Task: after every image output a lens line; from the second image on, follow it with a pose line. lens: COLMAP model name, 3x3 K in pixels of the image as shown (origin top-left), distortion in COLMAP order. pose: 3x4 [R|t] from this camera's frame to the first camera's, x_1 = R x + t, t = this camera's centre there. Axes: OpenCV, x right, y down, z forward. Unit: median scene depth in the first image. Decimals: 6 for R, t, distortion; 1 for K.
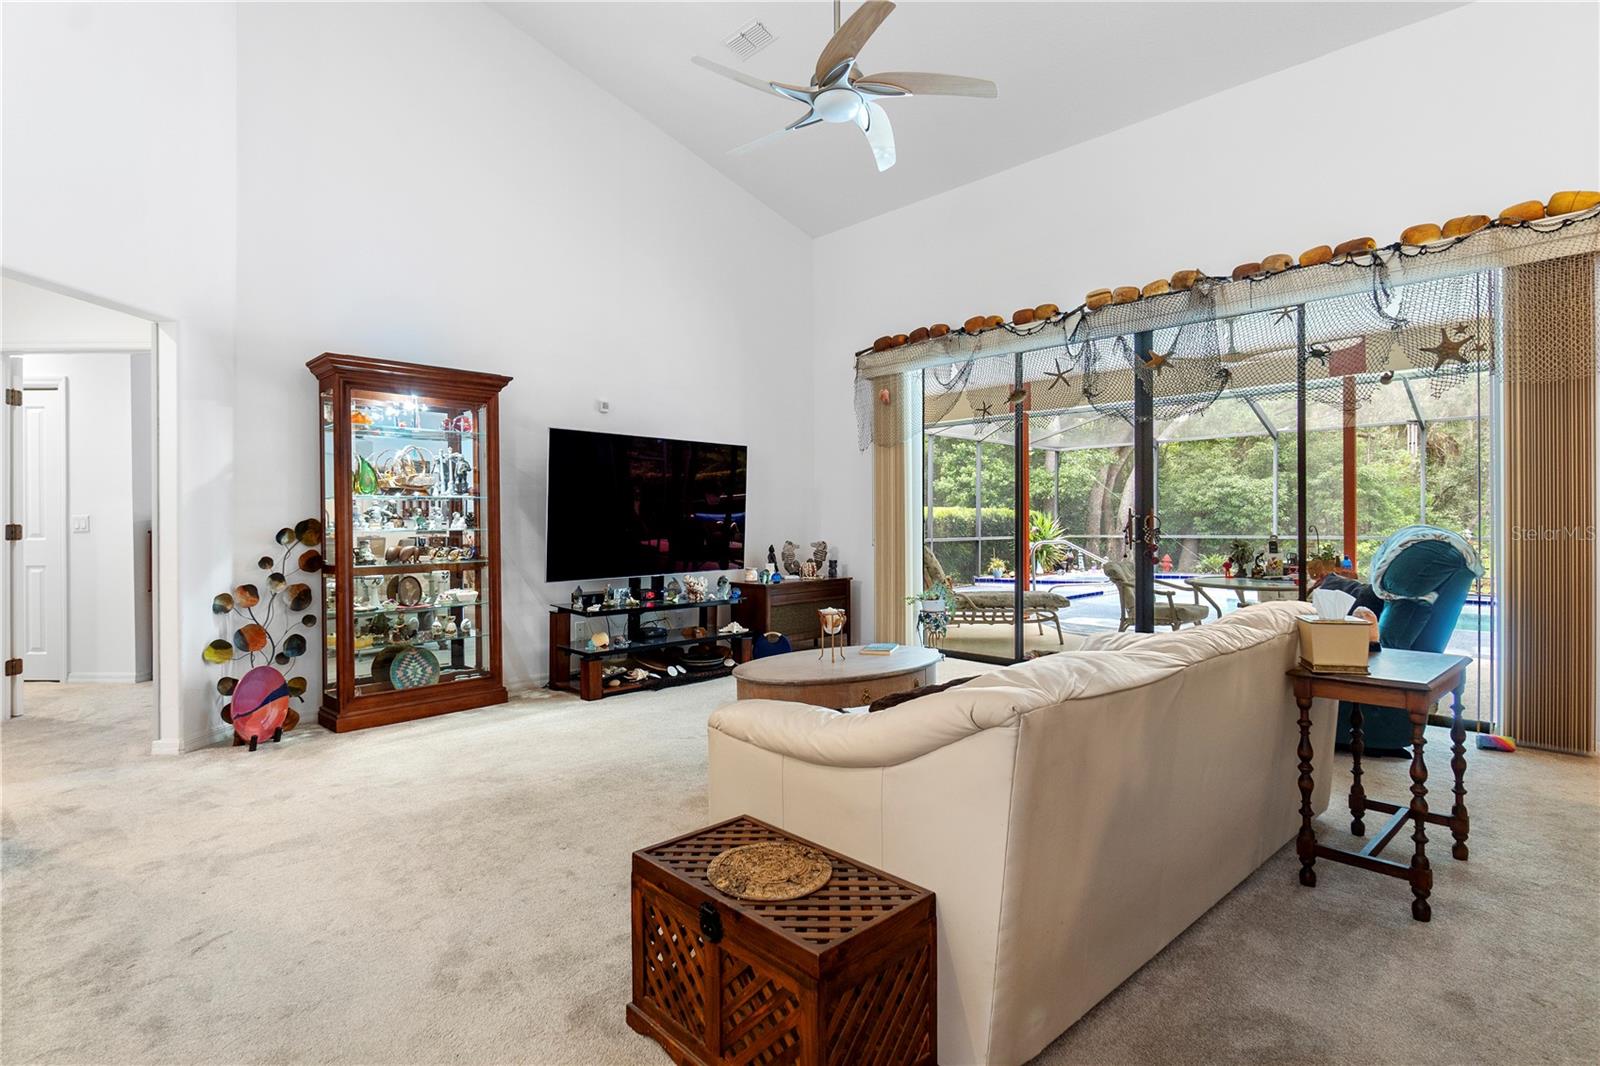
lens RADIAL K [[782.3, 0, 802.5], [0, 782.3, 526.1], [0, 0, 1]] dist [-0.004404, 0.000201]
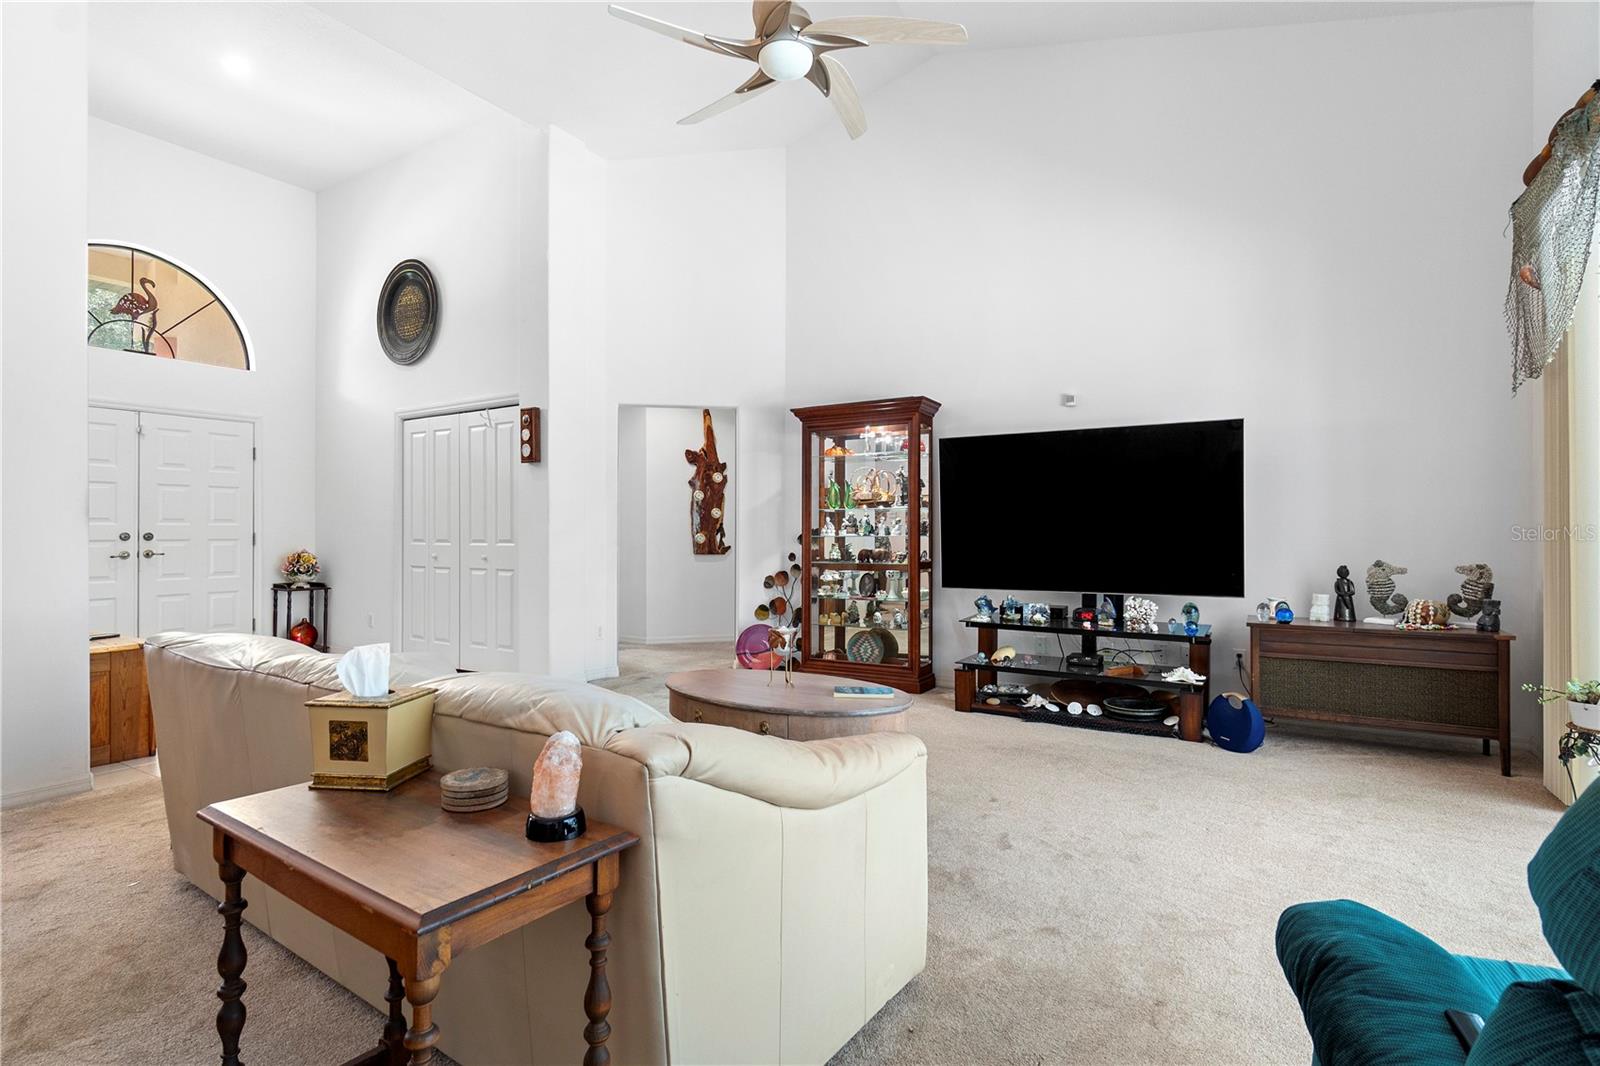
lens RADIAL K [[782.3, 0, 795.6], [0, 782.3, 528.5], [0, 0, 1]] dist [-0.004404, 0.000201]
pose [[0.200855, -0.002213, -0.979619, 0.659478], [-0.005271, 0.999981, -0.003340, -0.002387], [0.979607, 0.005835, 0.200839, 0.602126]]
